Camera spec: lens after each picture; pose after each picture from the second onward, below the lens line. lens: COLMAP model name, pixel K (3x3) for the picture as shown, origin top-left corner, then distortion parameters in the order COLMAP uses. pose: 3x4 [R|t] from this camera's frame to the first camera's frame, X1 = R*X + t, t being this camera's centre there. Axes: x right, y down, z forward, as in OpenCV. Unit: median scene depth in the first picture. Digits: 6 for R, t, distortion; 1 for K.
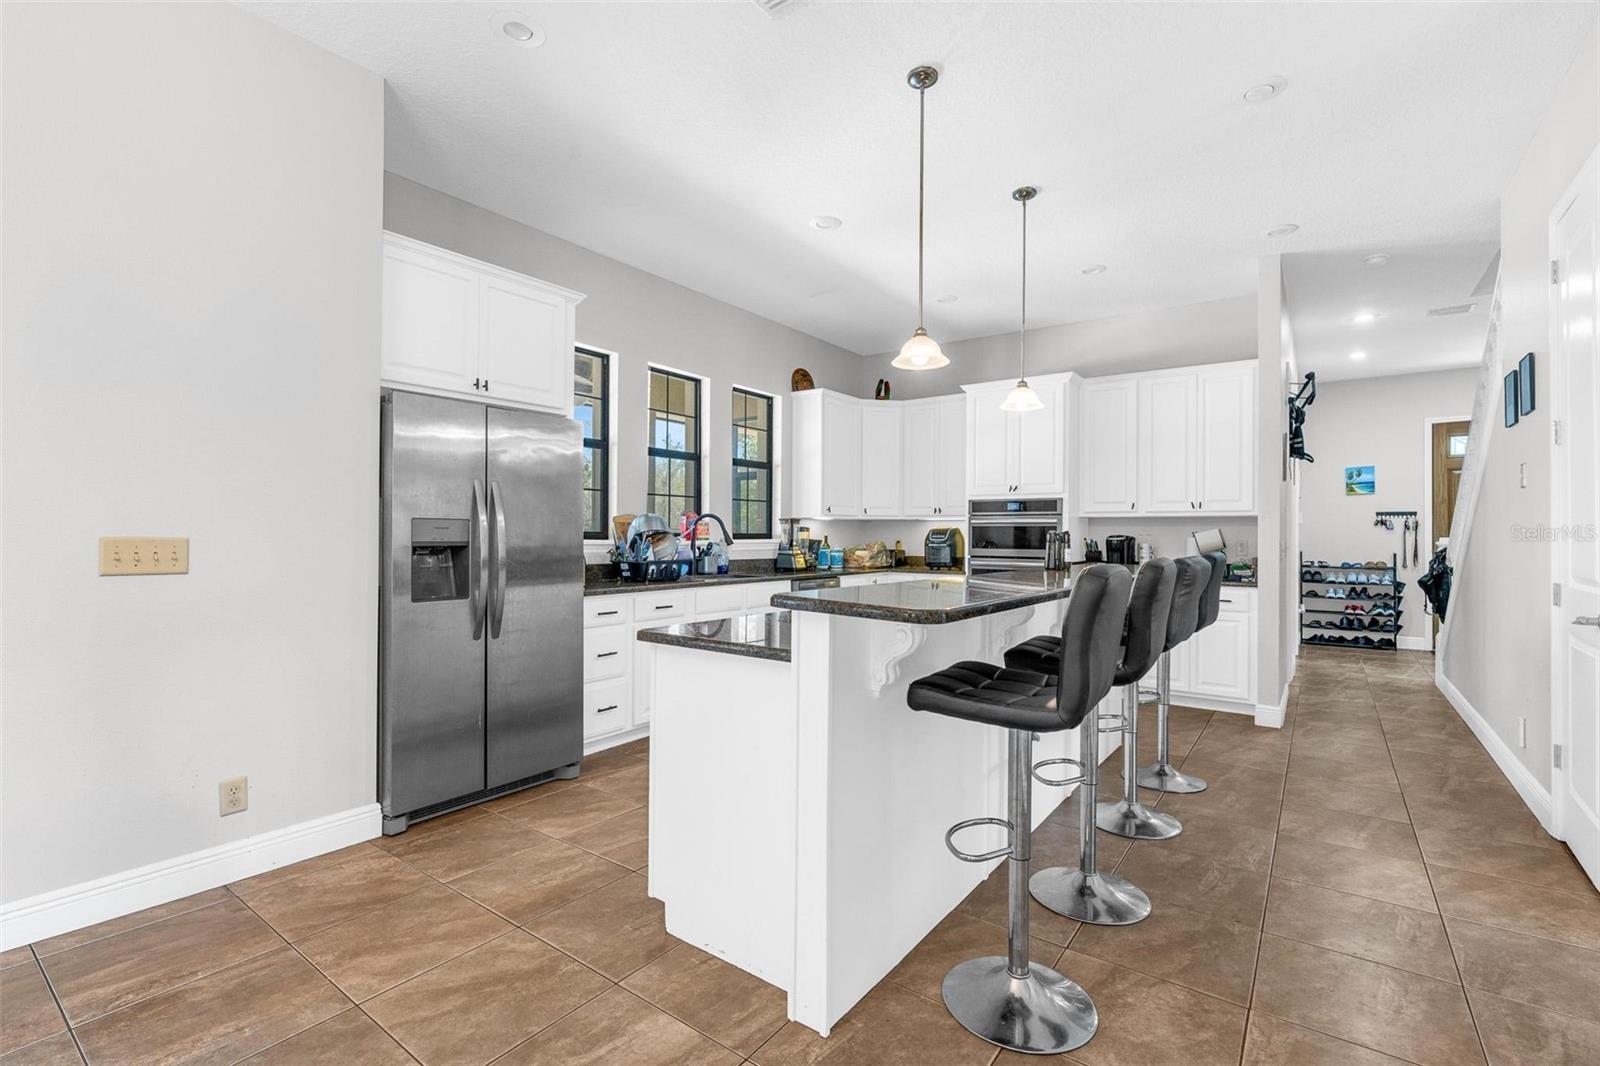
lens RADIAL K [[717.0, 0, 796.0], [0, 717.0, 535.9], [0, 0, 1]] dist [0.002974, 0.001639]
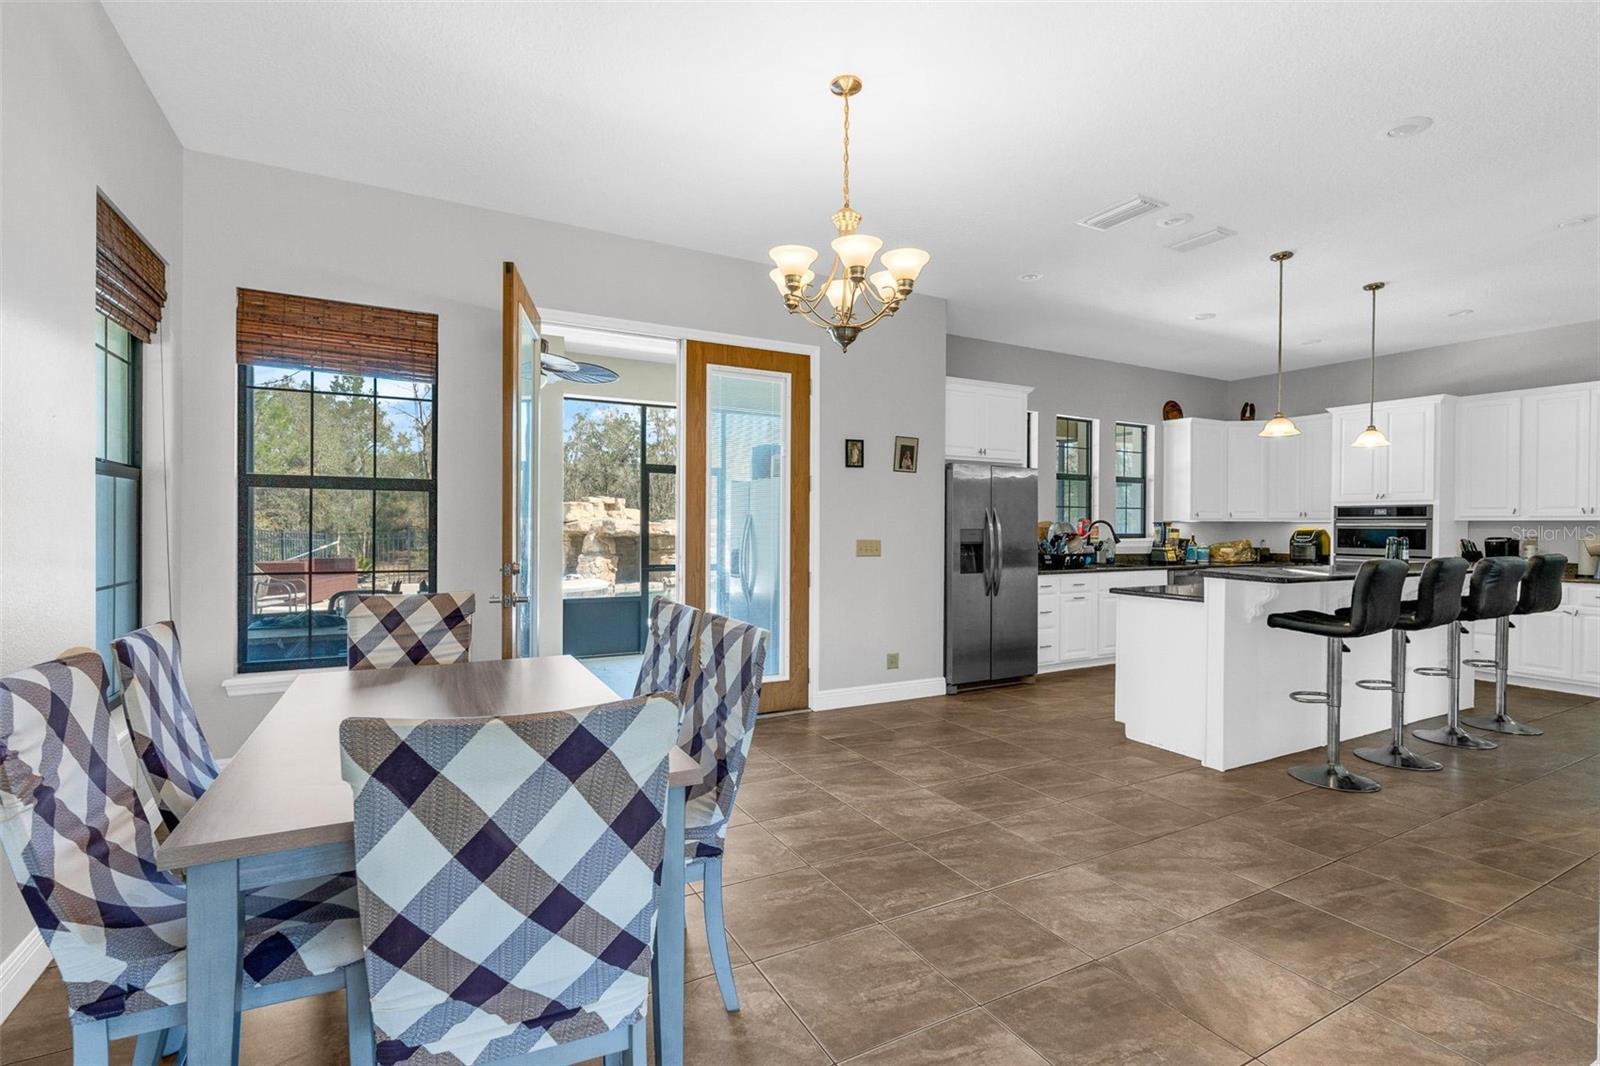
lens RADIAL K [[717.0, 0, 800.5], [0, 717.0, 529.0], [0, 0, 1]] dist [0.002974, 0.001639]
pose [[0.908269, 0.001063, -0.418385, -0.065904], [-0.000850, 0.999999, 0.000694, -0.013757], [0.418385, -0.000275, 0.908270, -0.471495]]
